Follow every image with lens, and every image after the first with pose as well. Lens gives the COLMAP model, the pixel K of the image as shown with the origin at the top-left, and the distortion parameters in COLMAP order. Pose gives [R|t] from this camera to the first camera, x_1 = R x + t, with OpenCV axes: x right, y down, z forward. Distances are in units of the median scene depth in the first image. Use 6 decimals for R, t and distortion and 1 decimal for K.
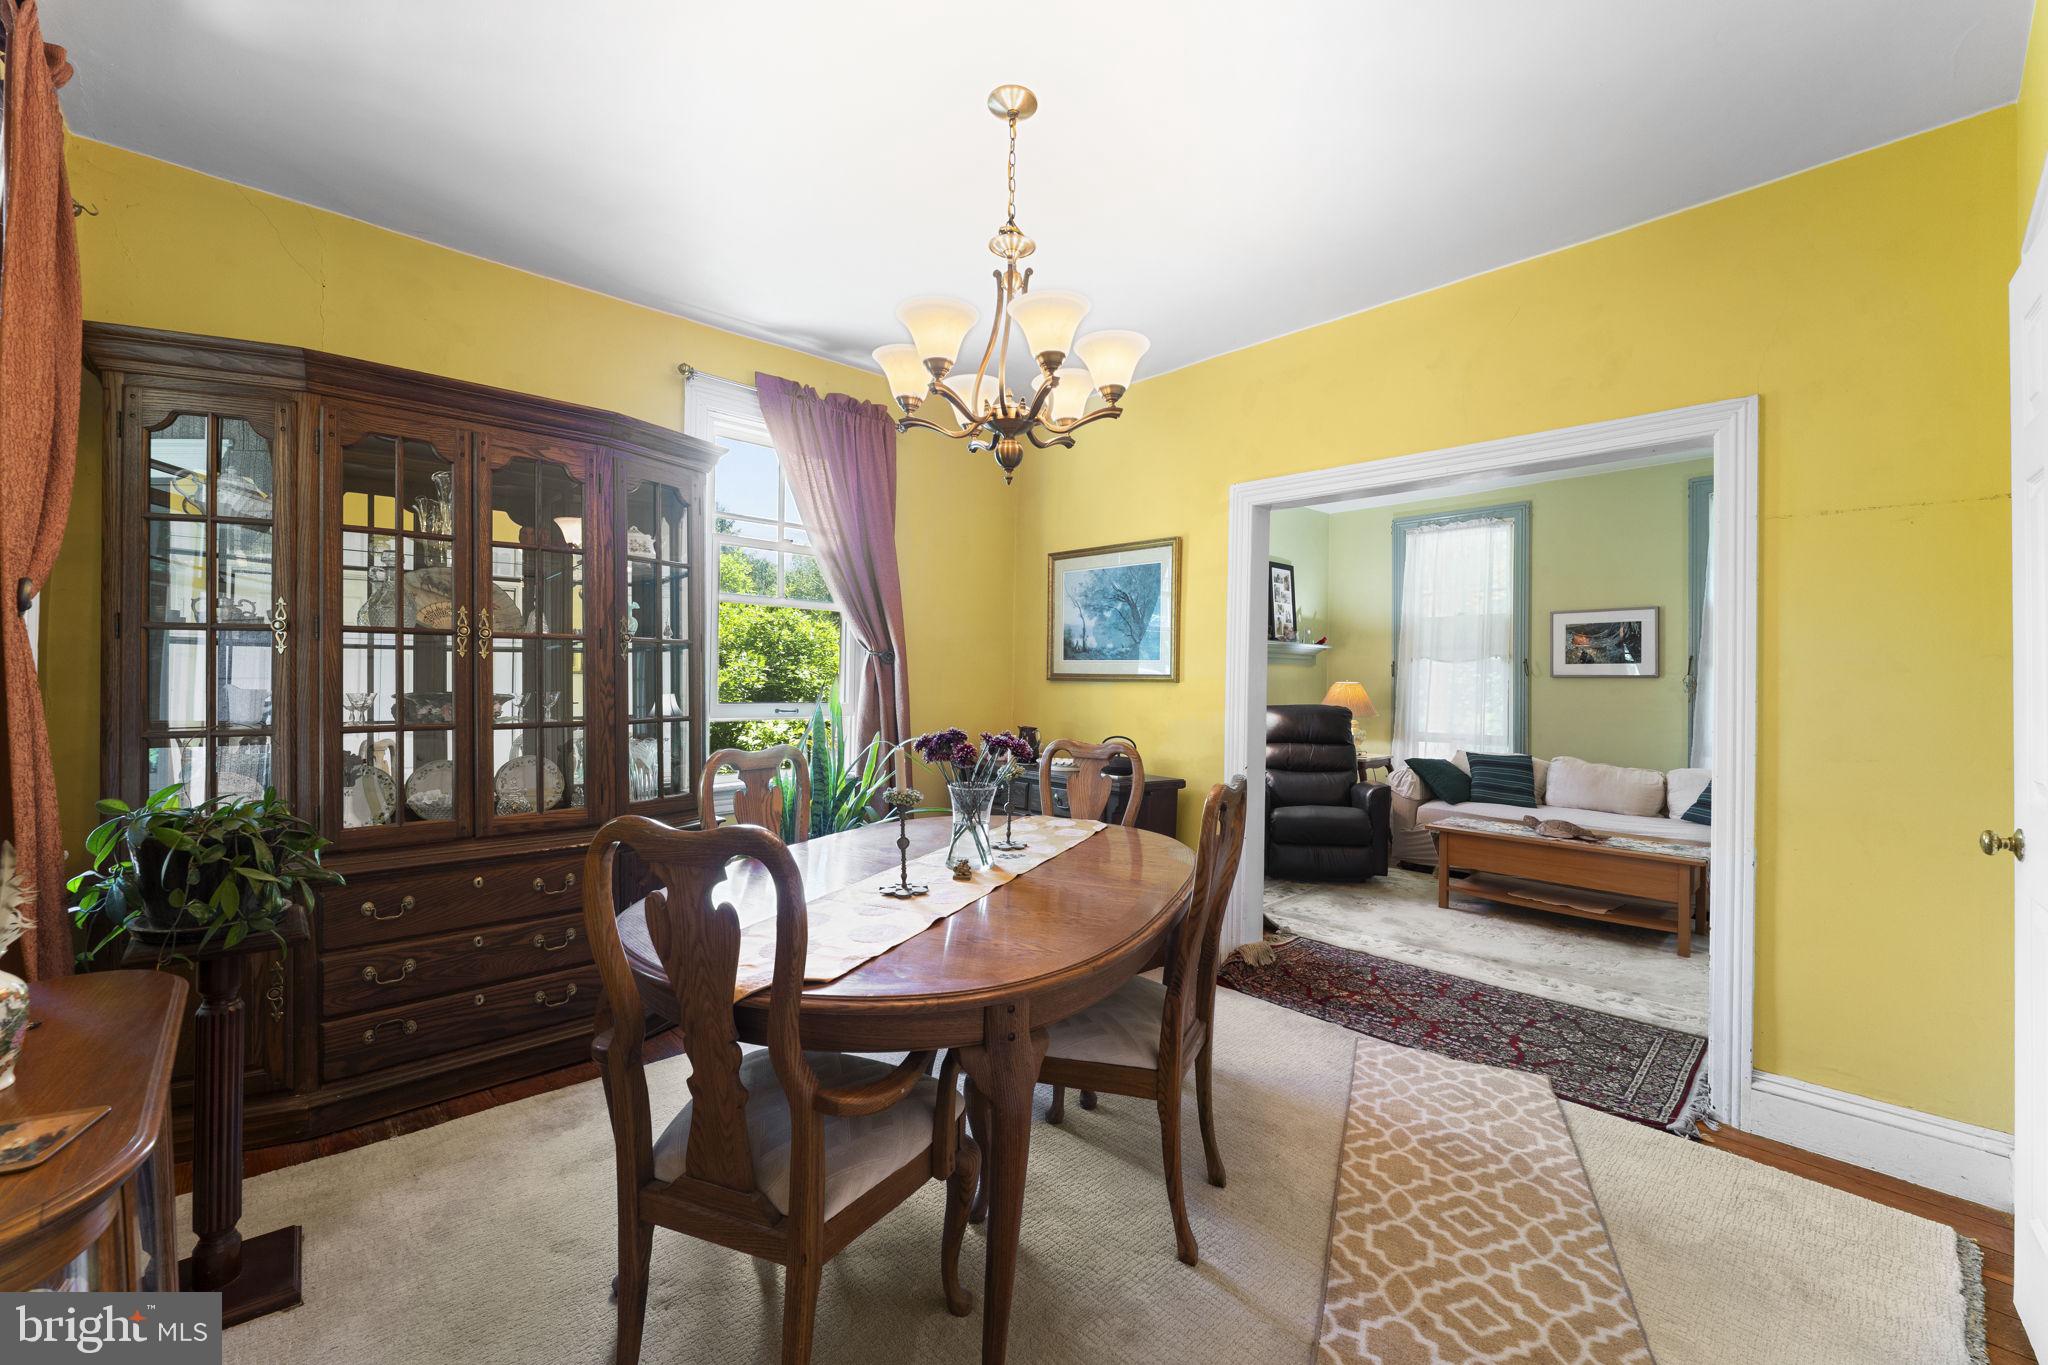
lens RADIAL K [[807.2, 0, 1026.9], [0, 807.2, 678.2], [0, 0, 1]] dist [-0.000376, 0.000059]
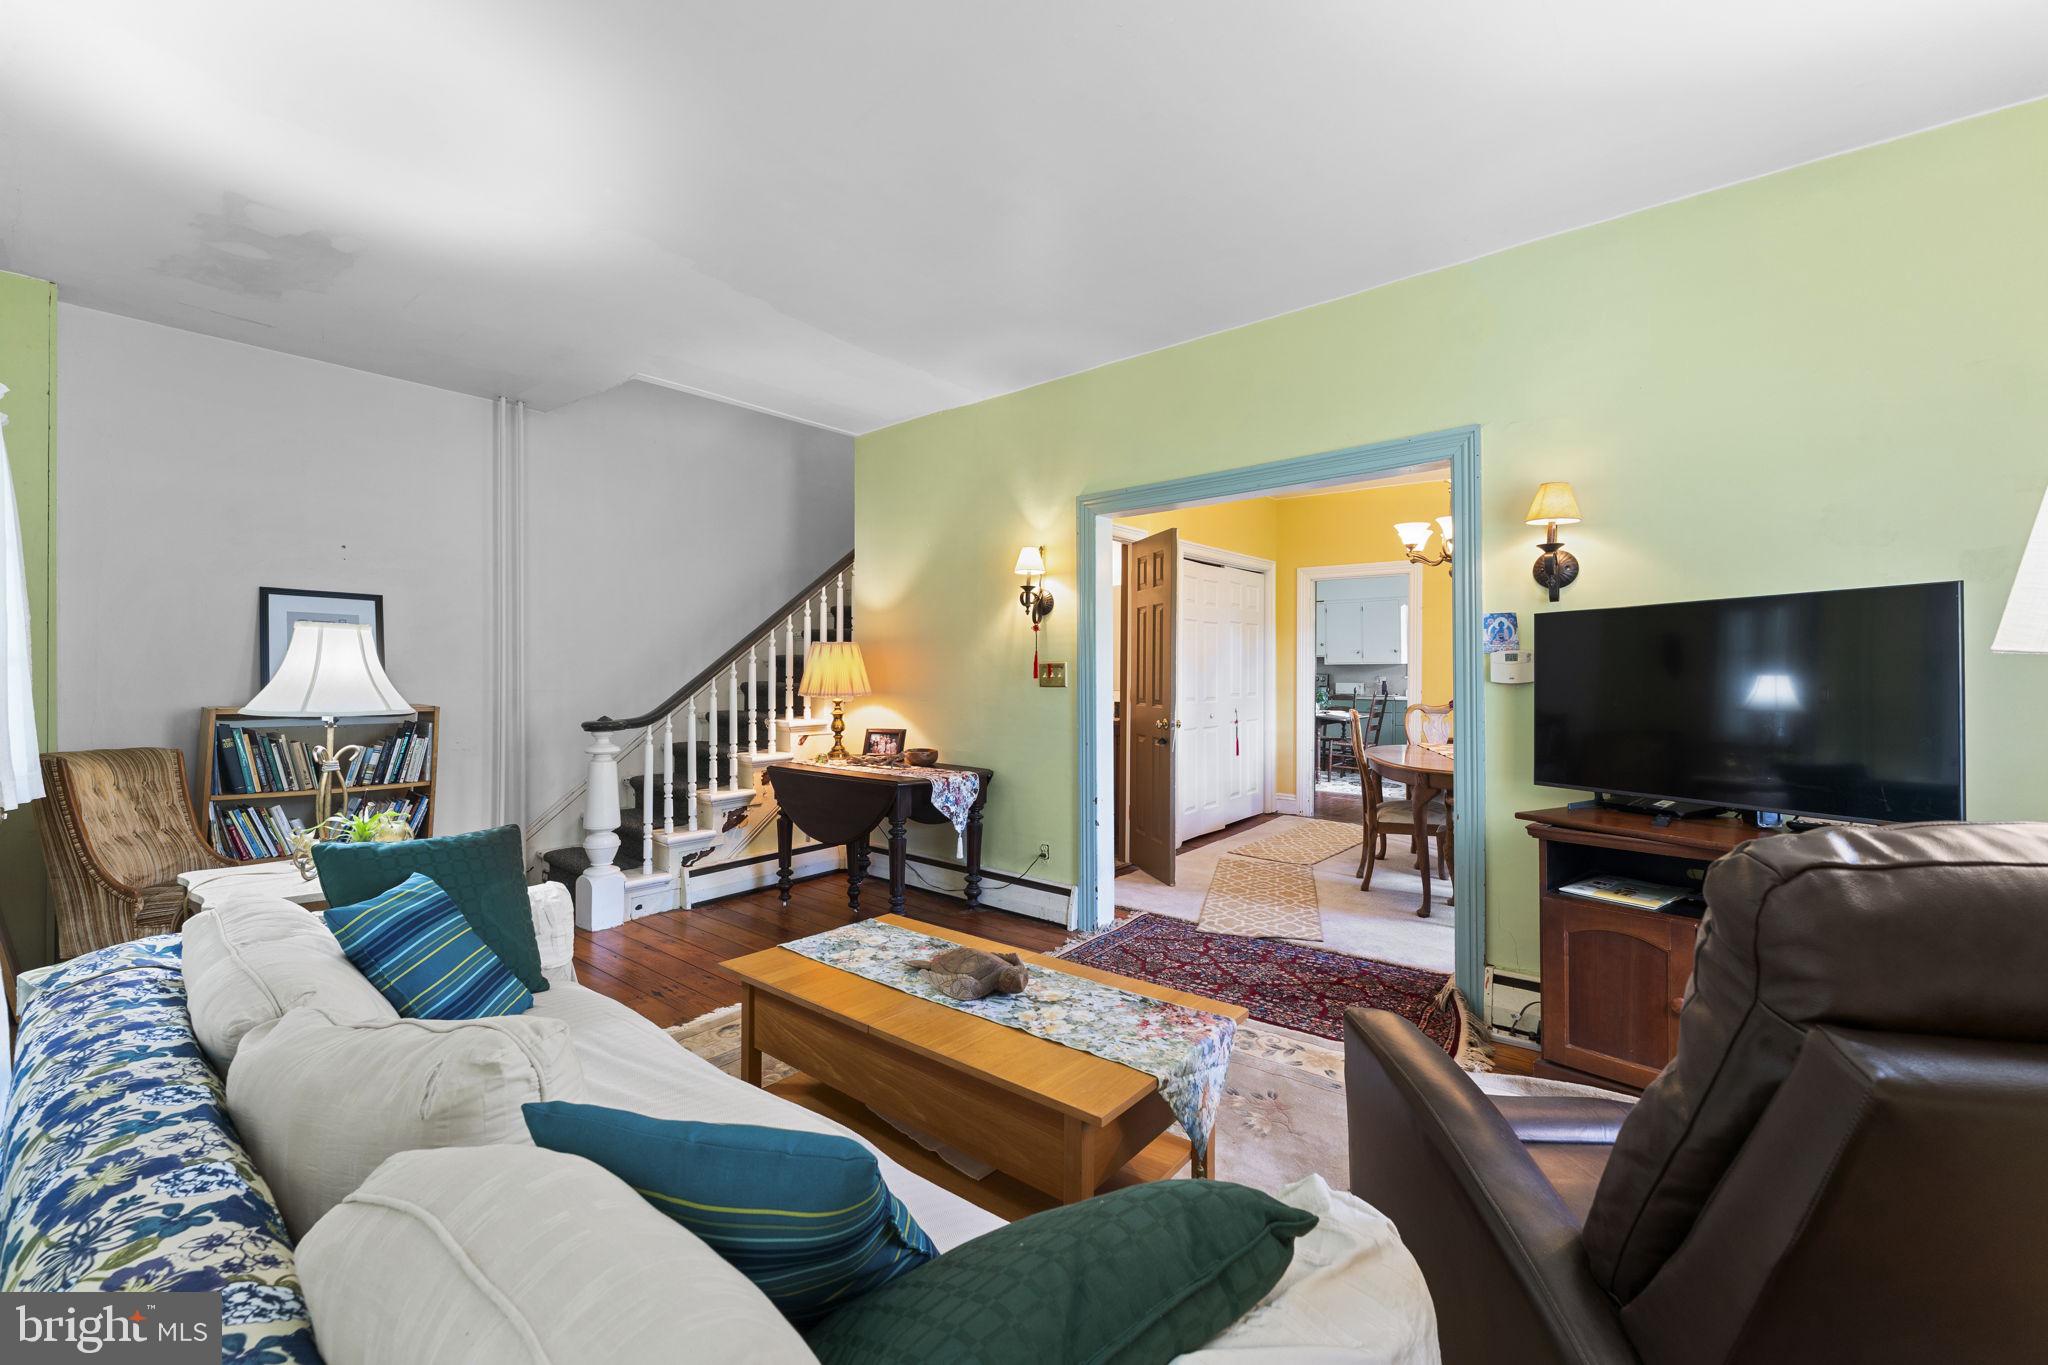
lens RADIAL K [[807.2, 0, 1017.7], [0, 807.2, 680.3], [0, 0, 1]] dist [-0.000376, 0.000059]
pose [[-0.993179, -0.009248, -0.116235, 1.036243], [-0.009309, 0.999957, -0.000022, 0.027870], [0.116230, 0.001060, -0.993222, 2.198687]]
